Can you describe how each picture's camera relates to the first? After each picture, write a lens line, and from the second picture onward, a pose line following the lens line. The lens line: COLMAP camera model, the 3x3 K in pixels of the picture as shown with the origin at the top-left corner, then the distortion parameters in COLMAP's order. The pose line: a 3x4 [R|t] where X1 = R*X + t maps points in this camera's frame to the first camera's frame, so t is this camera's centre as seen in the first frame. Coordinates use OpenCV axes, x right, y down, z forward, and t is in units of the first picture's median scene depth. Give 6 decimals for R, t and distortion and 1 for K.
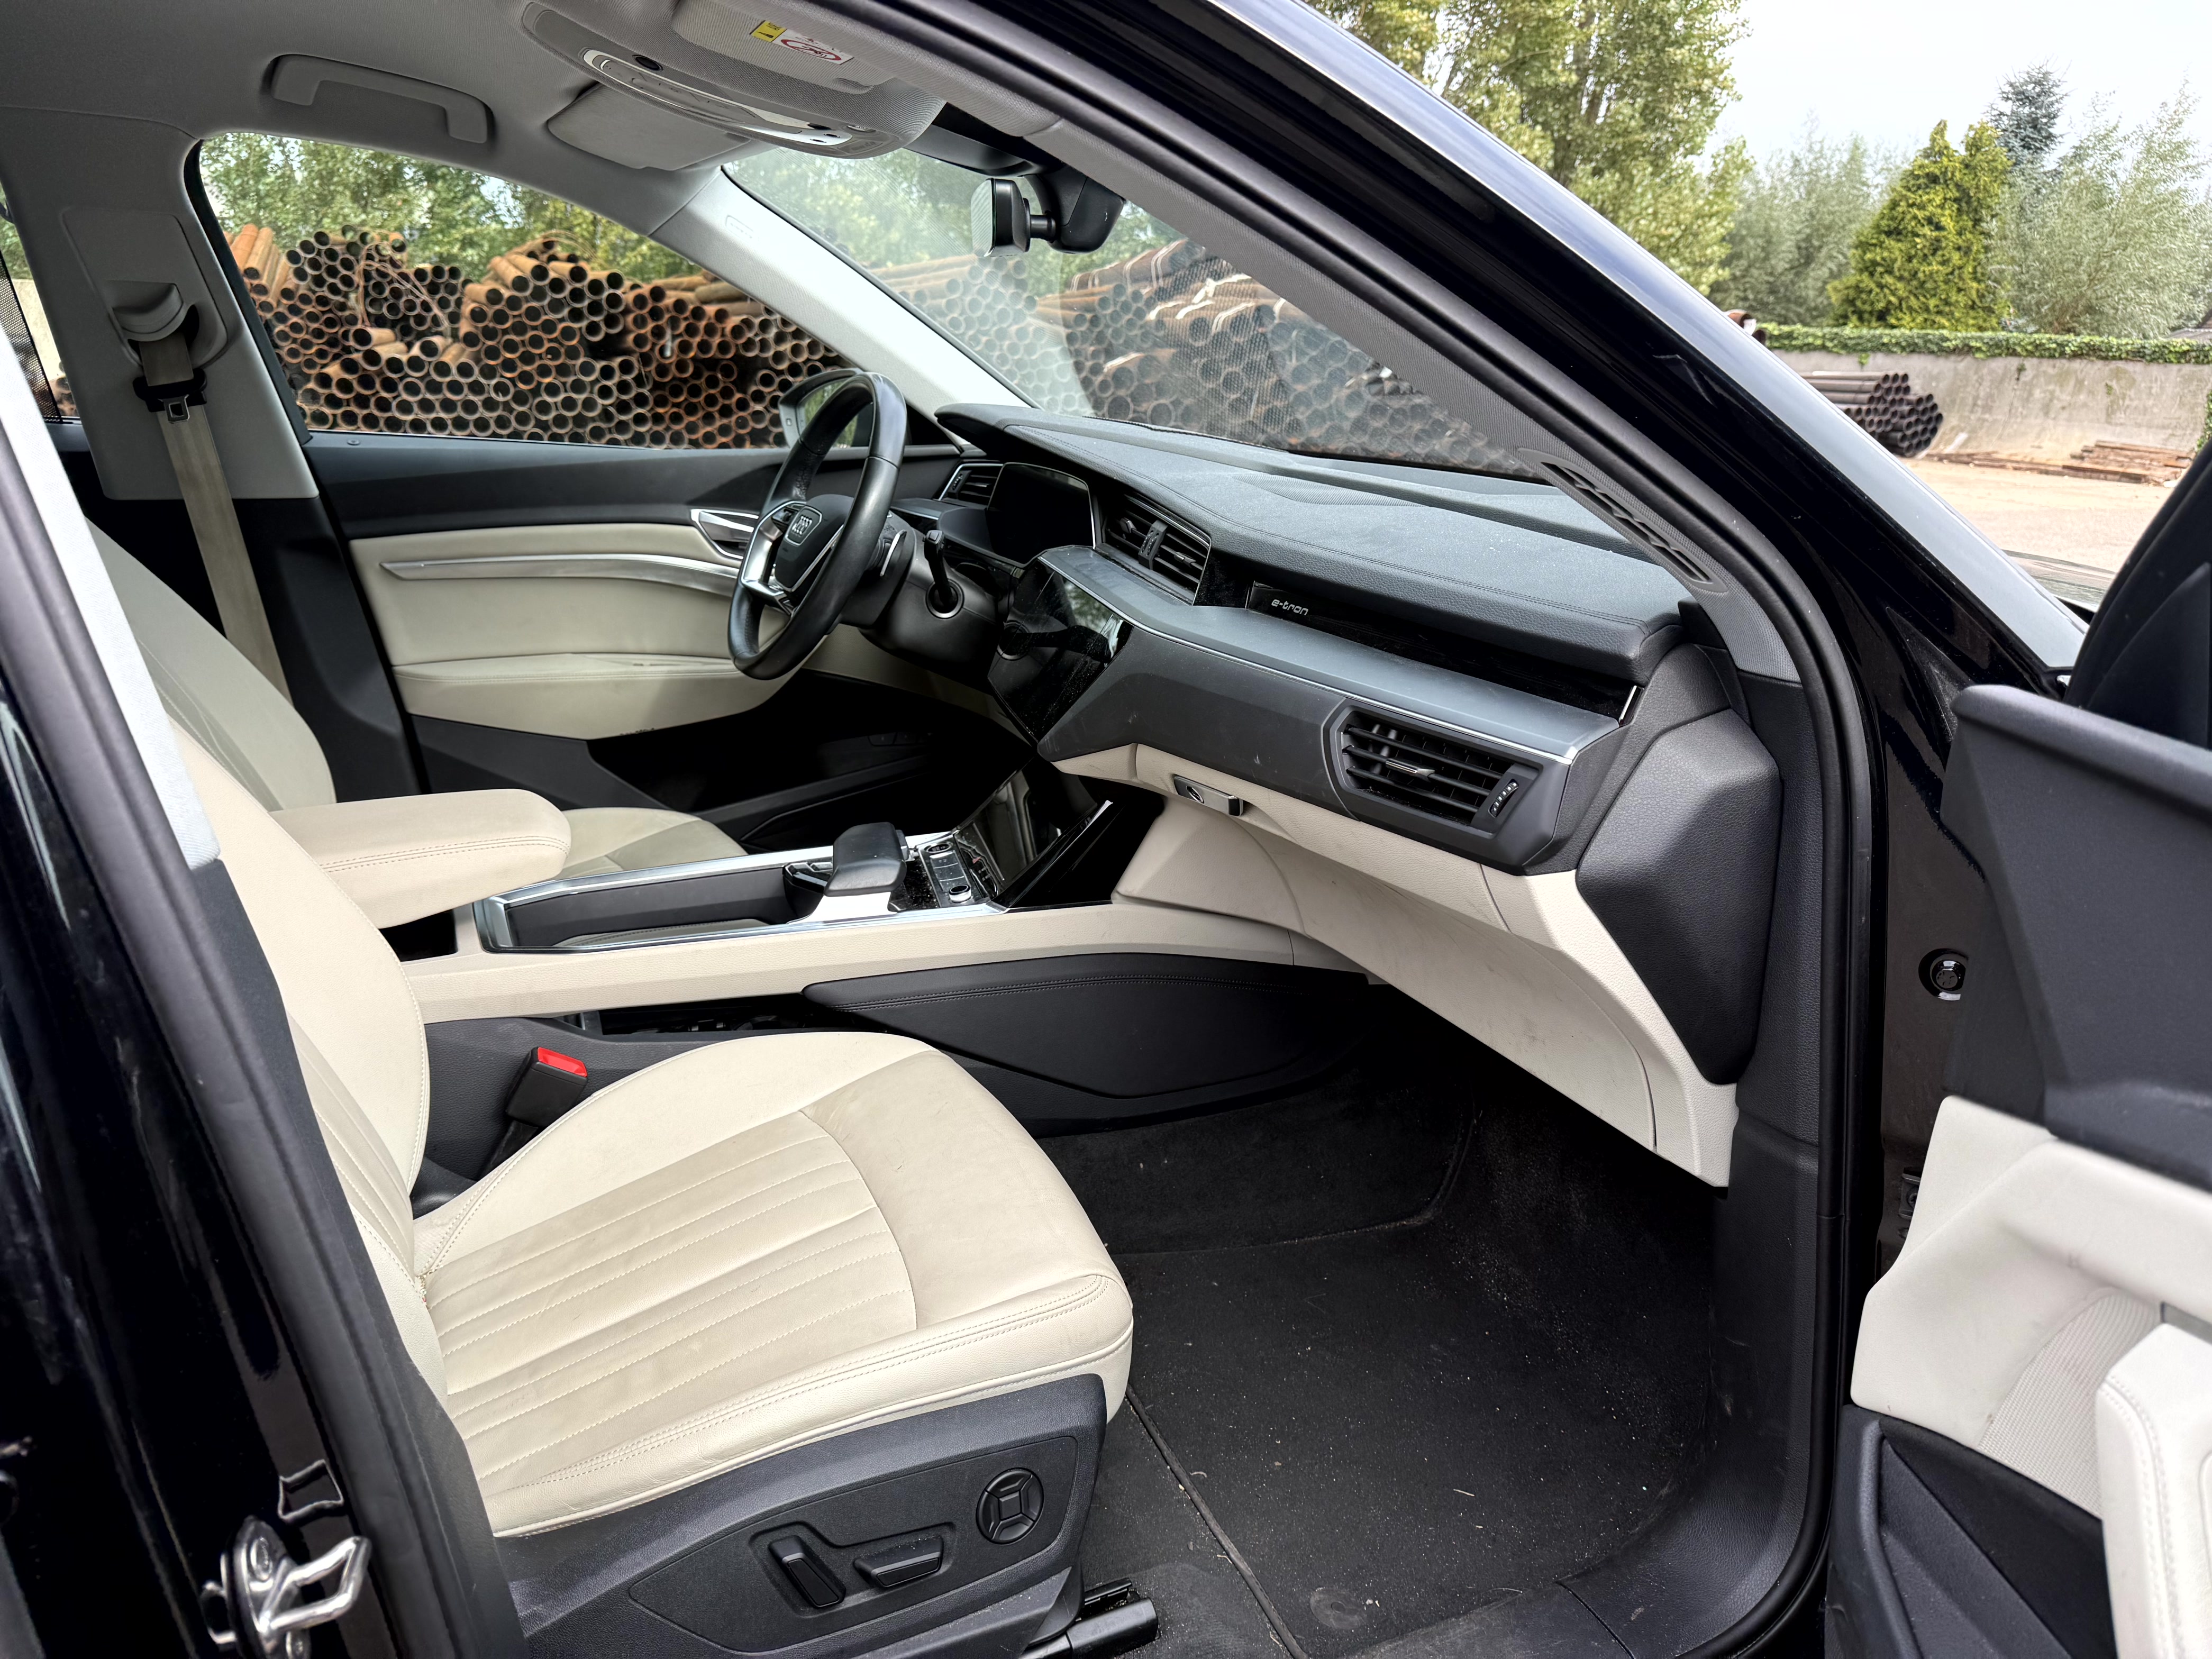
lens RADIAL K [[1541.7, 0, 1102.5], [0, 1541.7, 787.8], [0, 0, 1]] dist [0.091619, -0.074126]
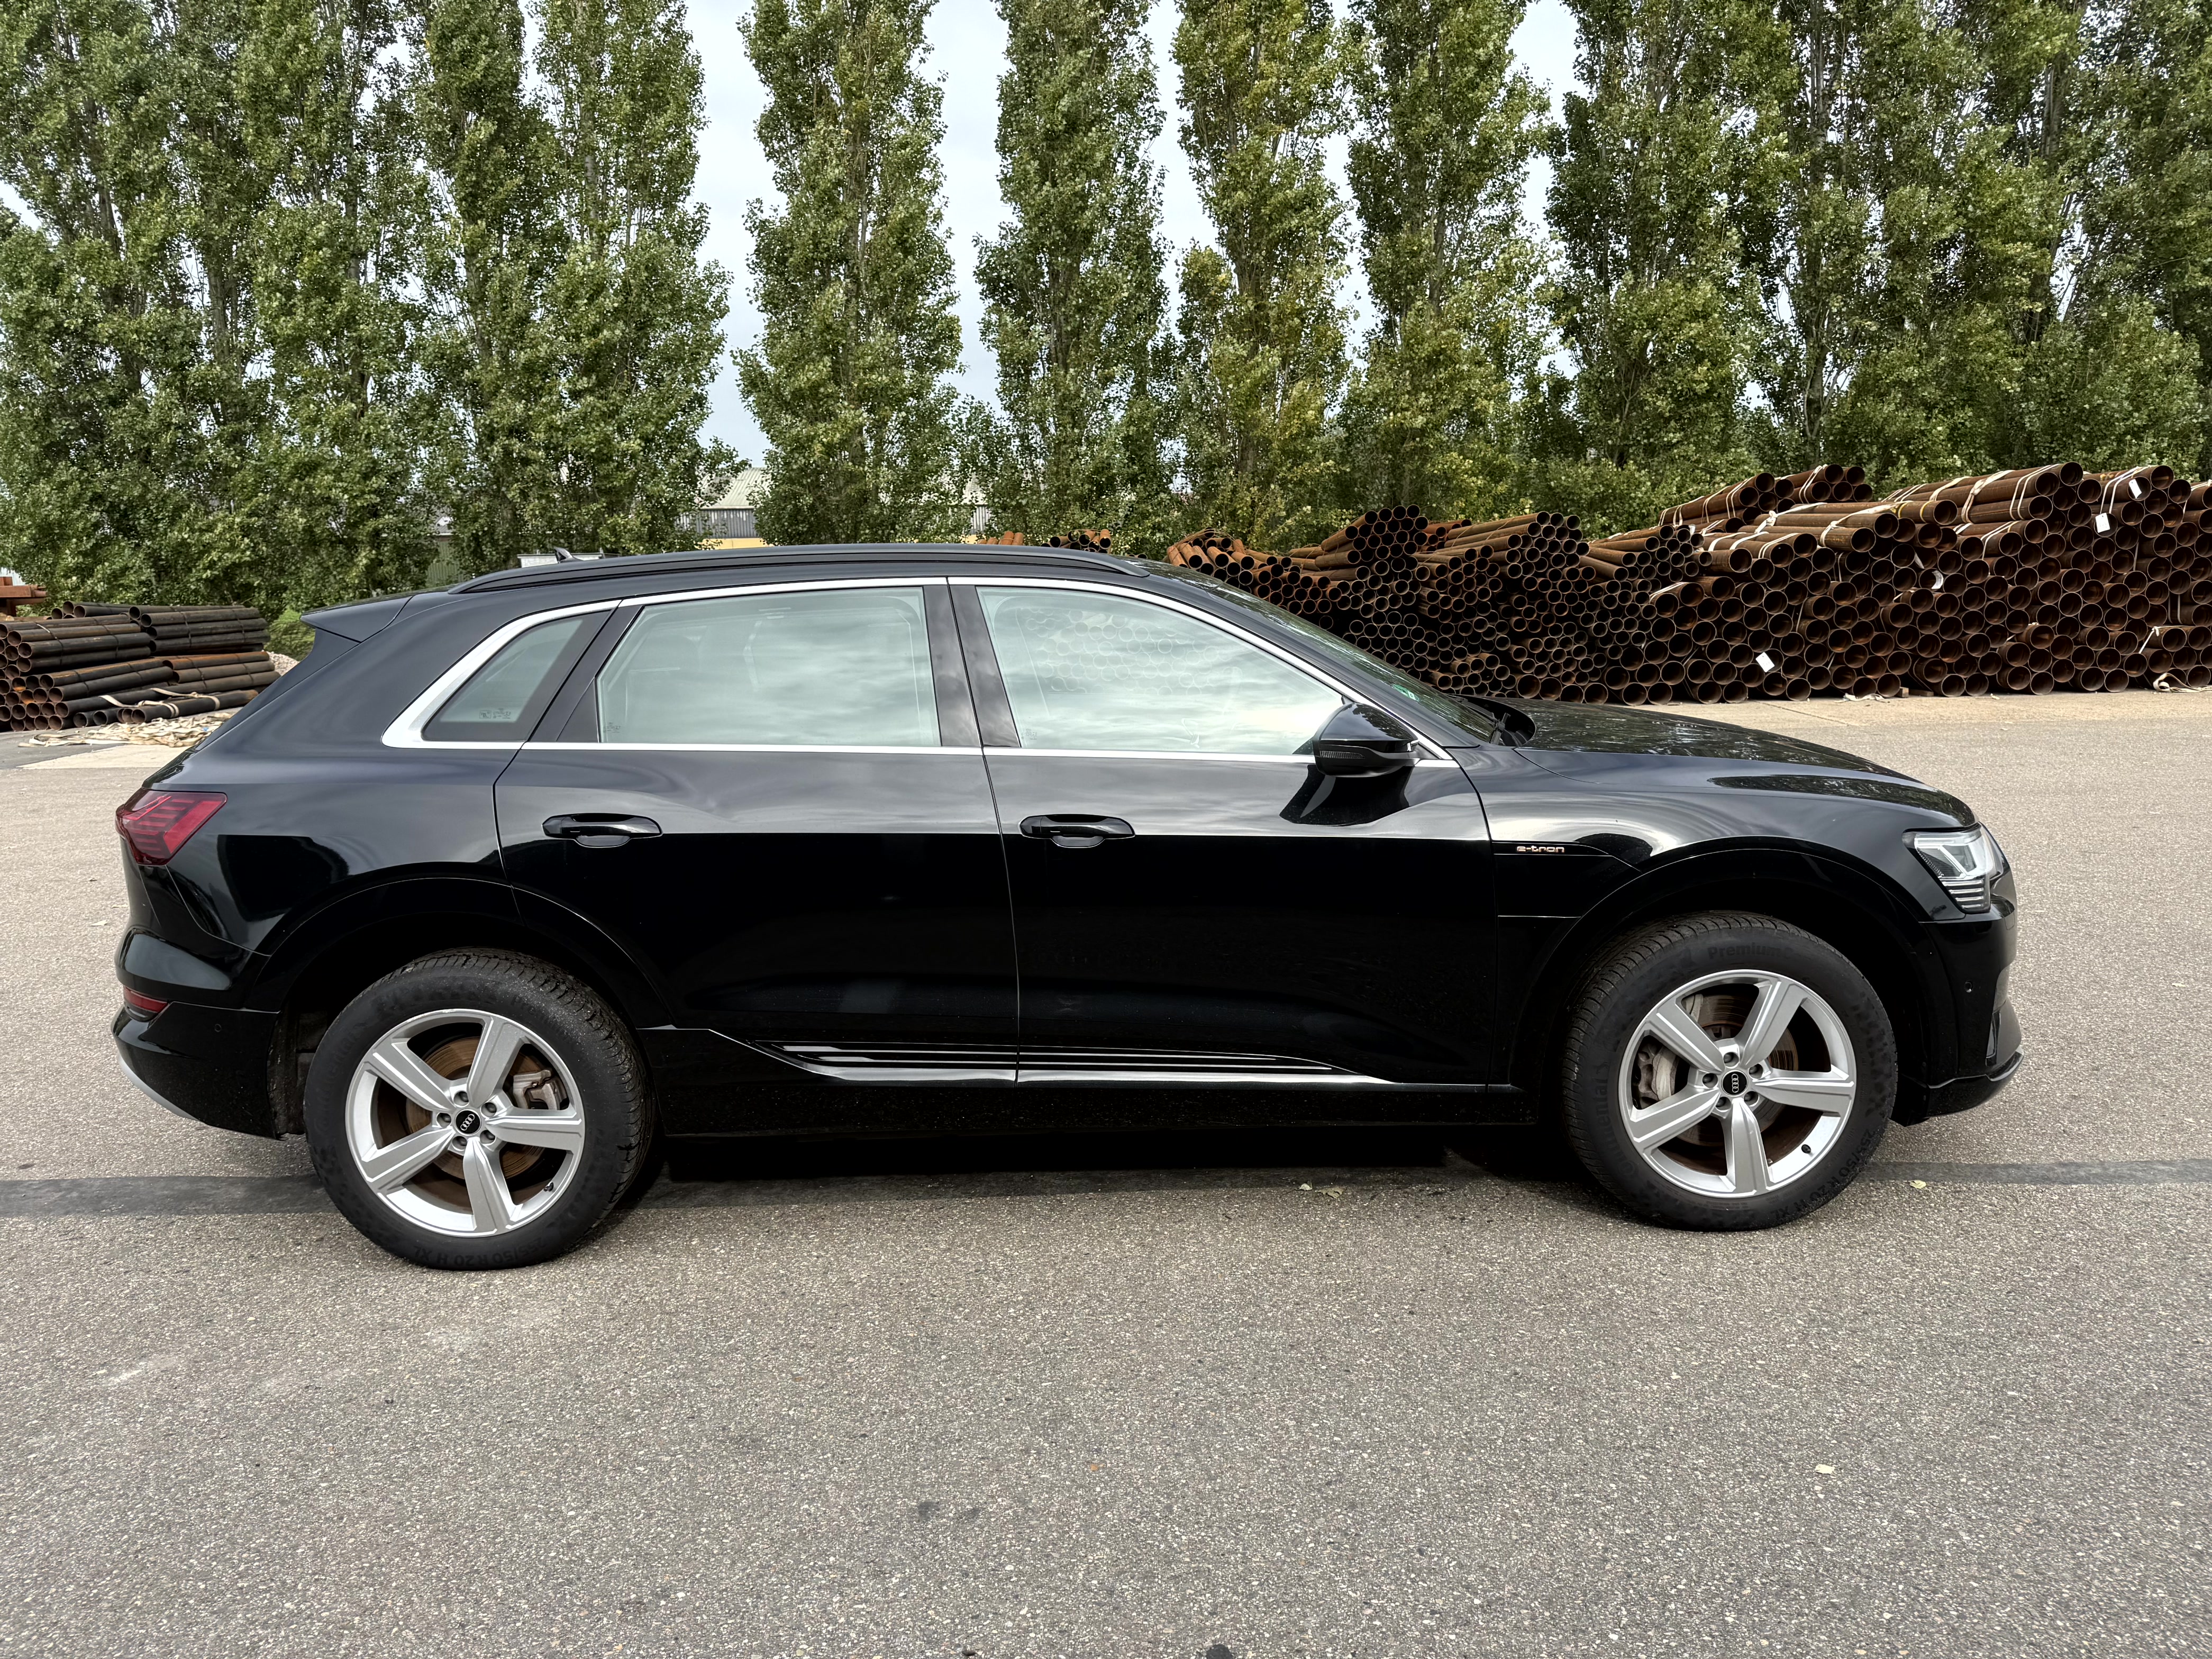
lens RADIAL K [[1541.7, 0, 1102.5], [0, 1541.7, 787.8], [0, 0, 1]] dist [0.091619, -0.074126]
pose [[0.919610, -0.001019, -0.392832, 0.051746], [-0.054754, 0.989903, -0.130745, 0.031273], [0.388999, 0.141744, 0.910268, -0.134674]]
